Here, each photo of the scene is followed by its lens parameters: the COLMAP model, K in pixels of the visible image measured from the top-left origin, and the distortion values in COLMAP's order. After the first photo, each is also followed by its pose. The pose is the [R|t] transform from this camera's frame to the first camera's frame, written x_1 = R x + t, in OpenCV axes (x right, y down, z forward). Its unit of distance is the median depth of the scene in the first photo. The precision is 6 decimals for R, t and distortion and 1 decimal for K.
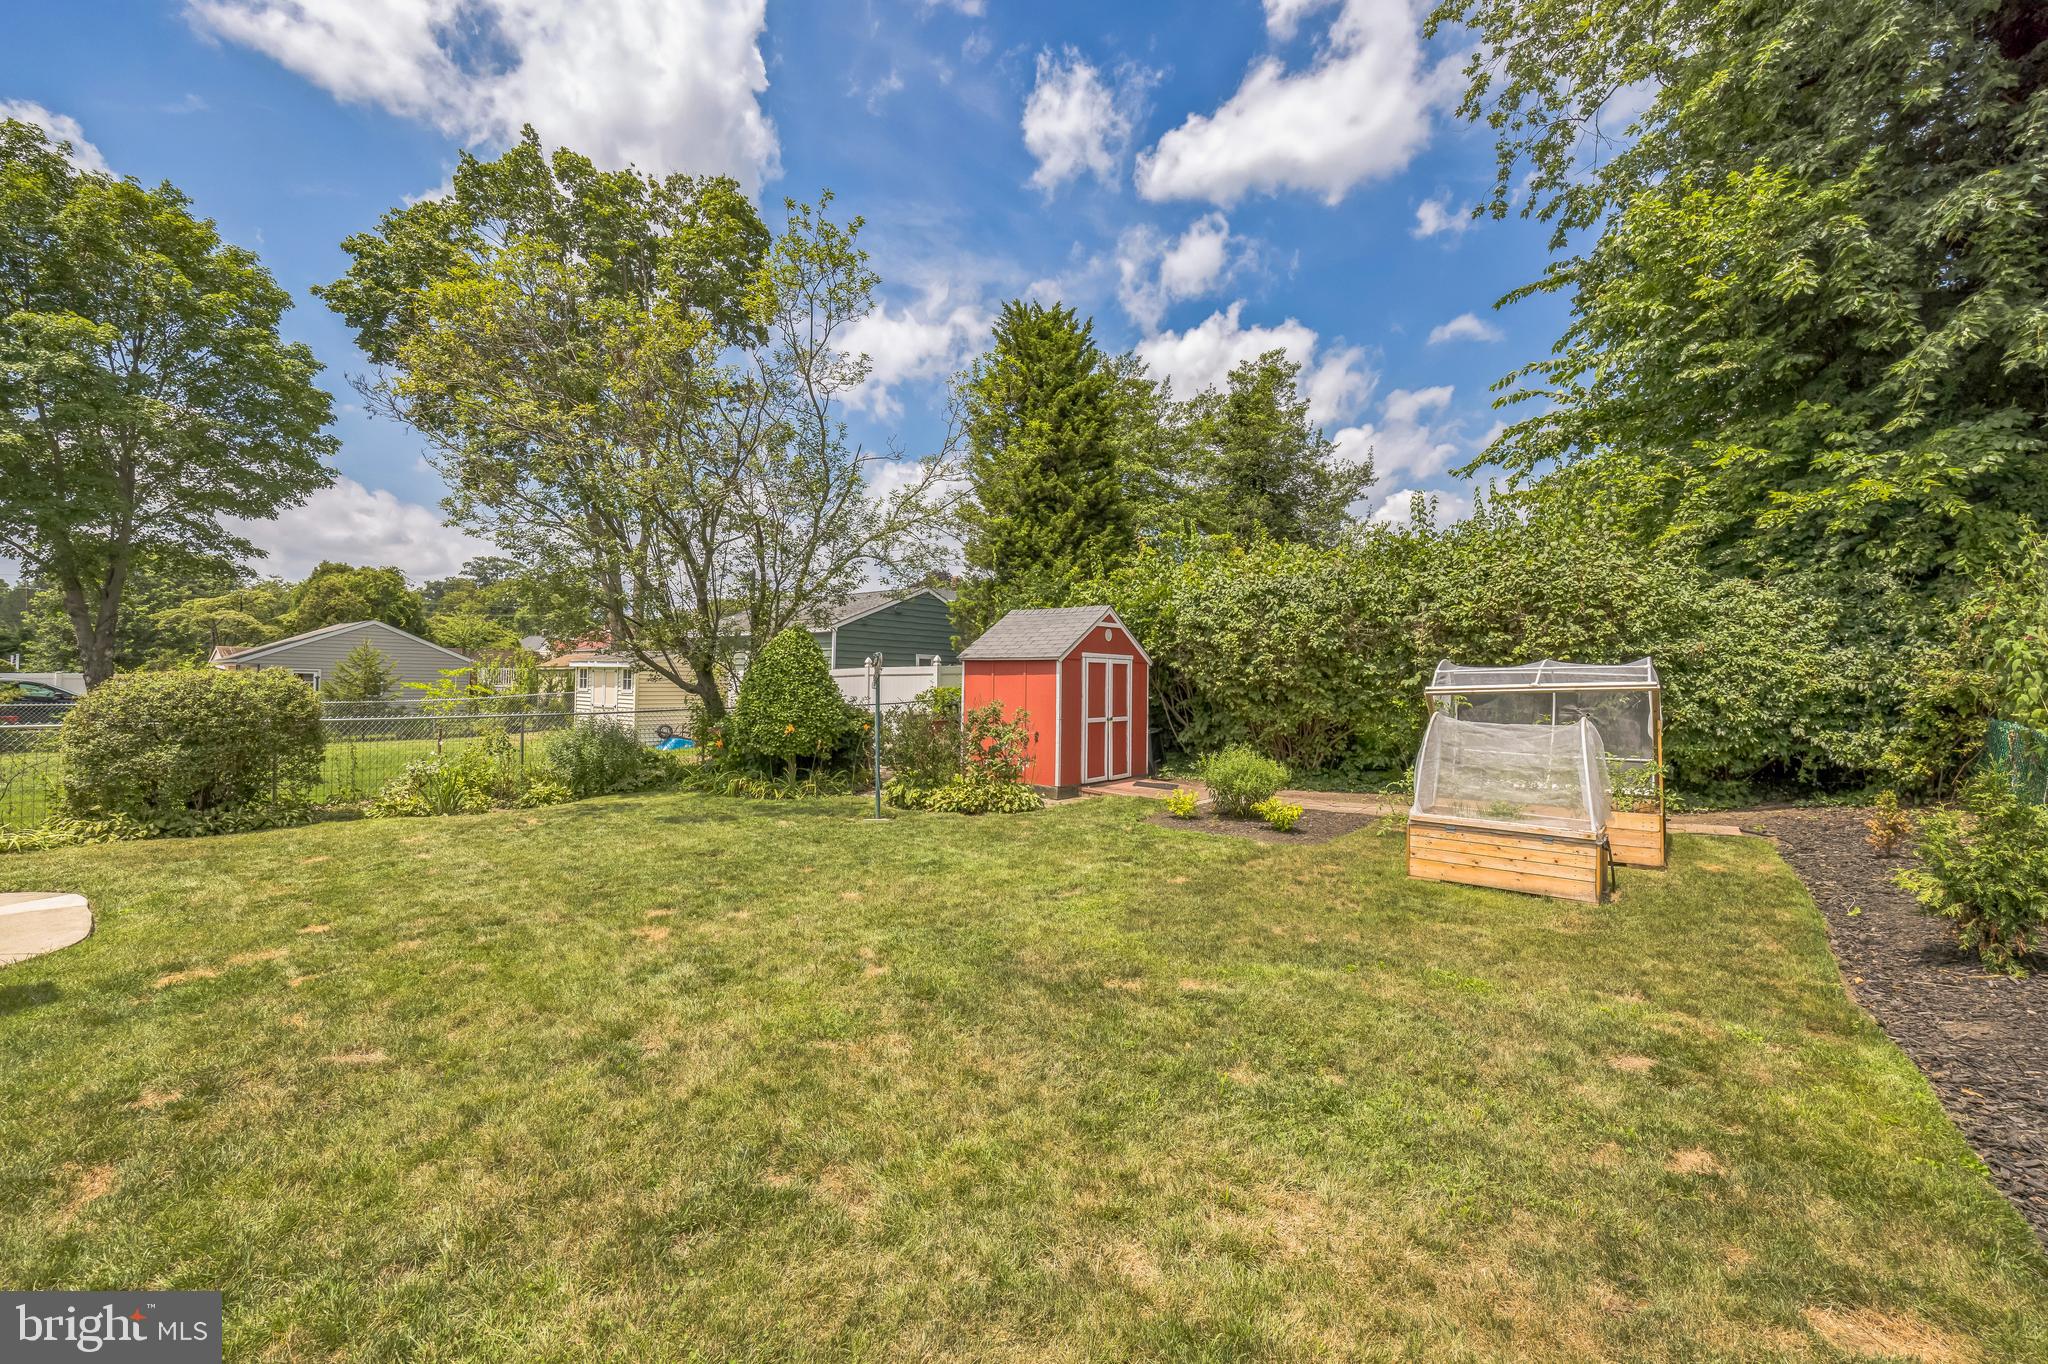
lens RADIAL K [[804.6, 0, 1008.2], [0, 804.6, 671.7], [0, 0, 1]] dist [0.005721, -0.000202]
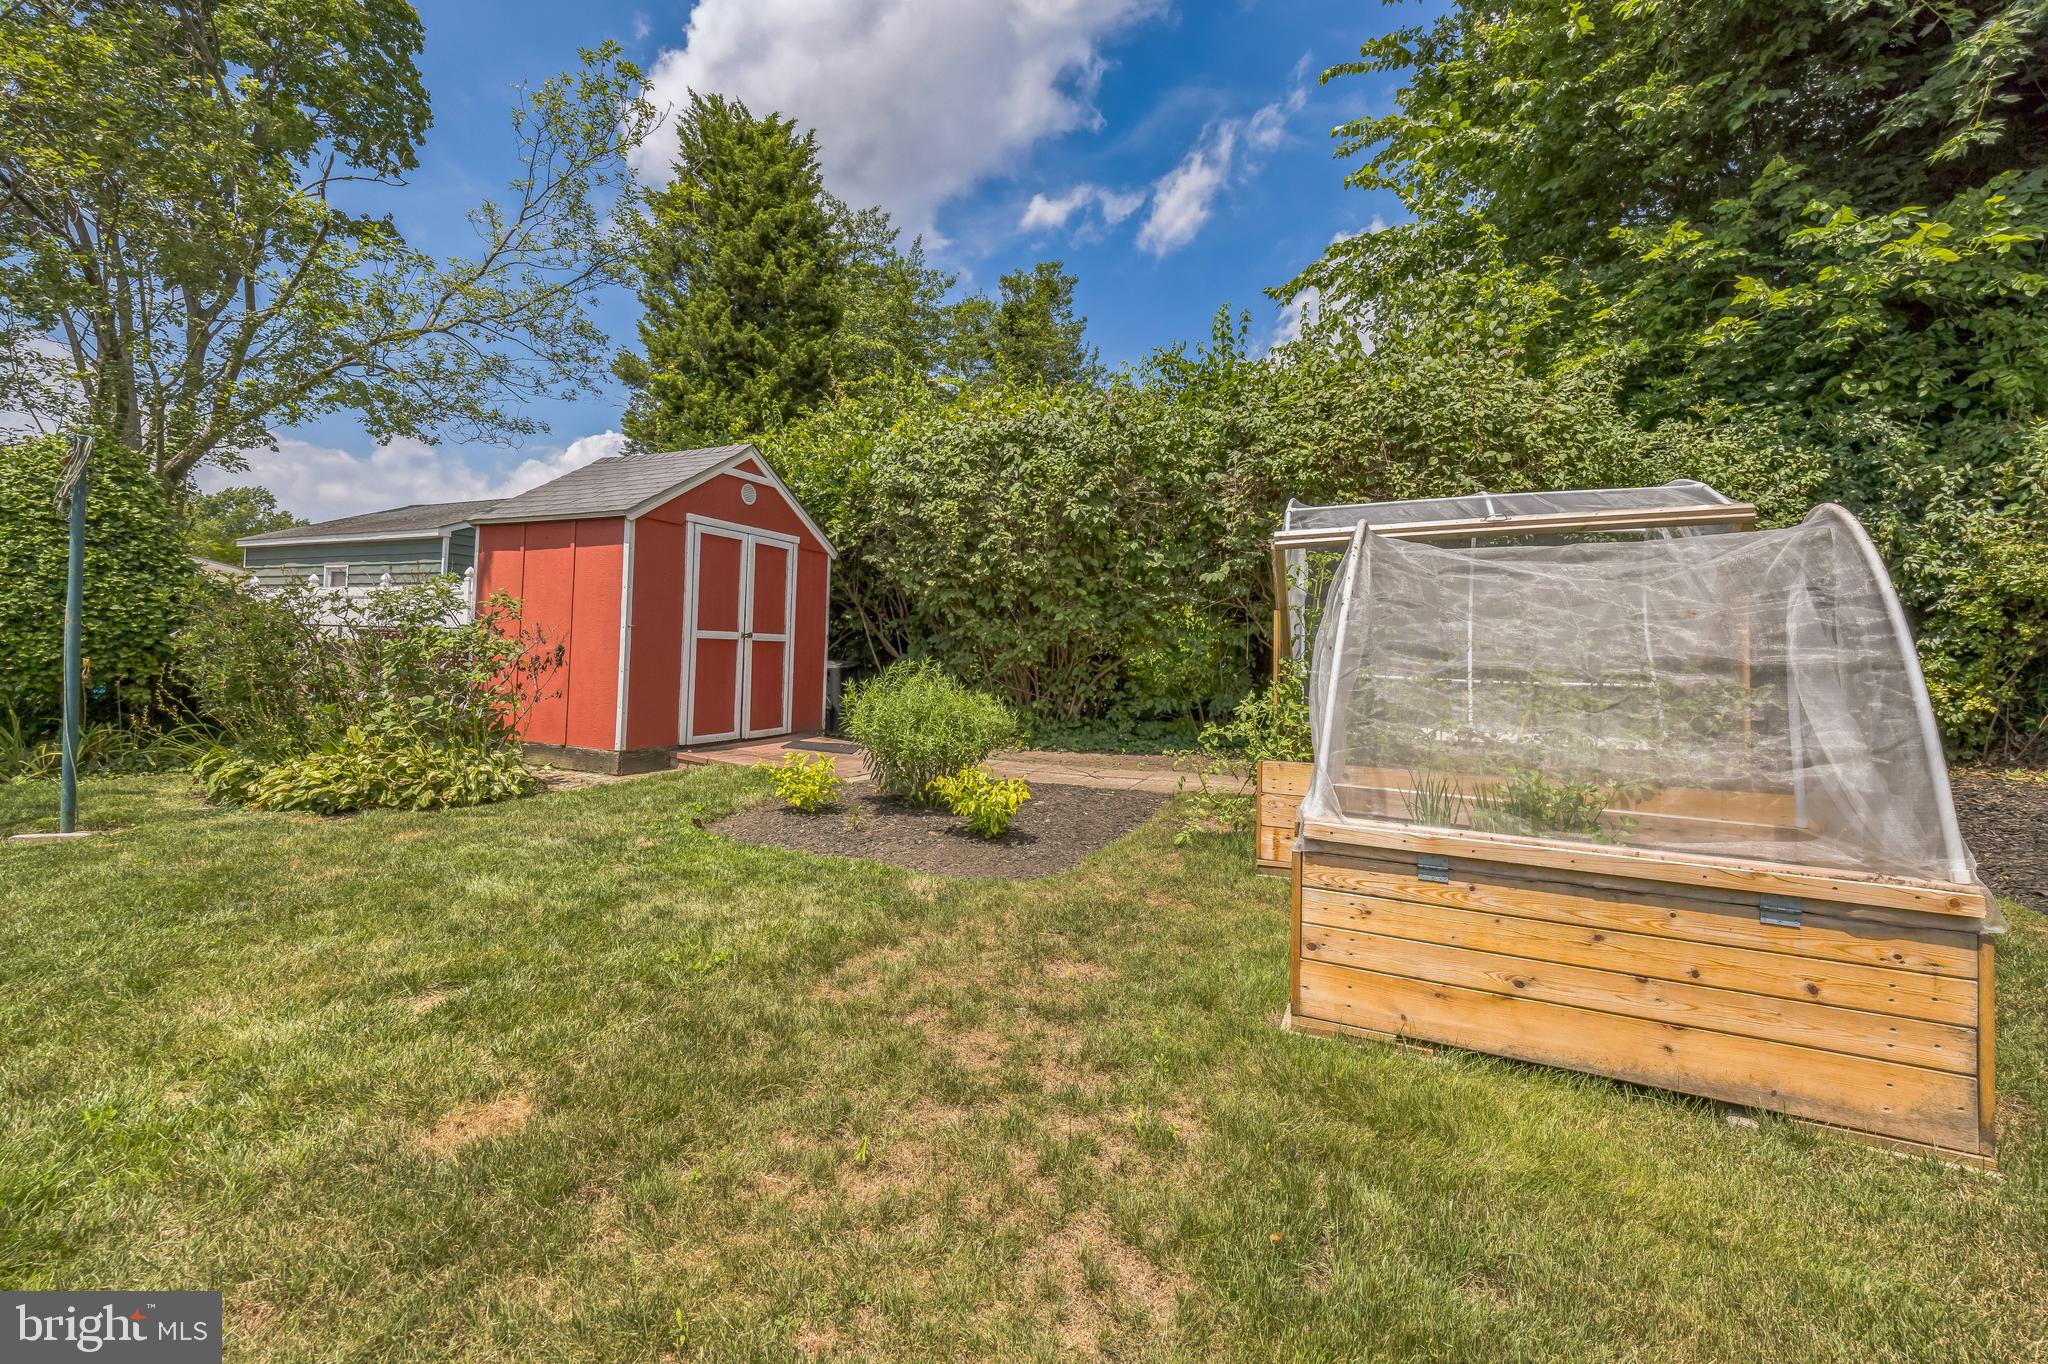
lens RADIAL K [[830.6, 0, 980.3], [0, 830.6, 637.4], [0, 0, 1]] dist [0.011378, 0.000039]
pose [[0.972686, 0.017945, 0.231431, 0.157378], [-0.019556, 0.999798, 0.004668, 0.055952], [-0.231300, -0.009066, 0.972840, 0.376172]]
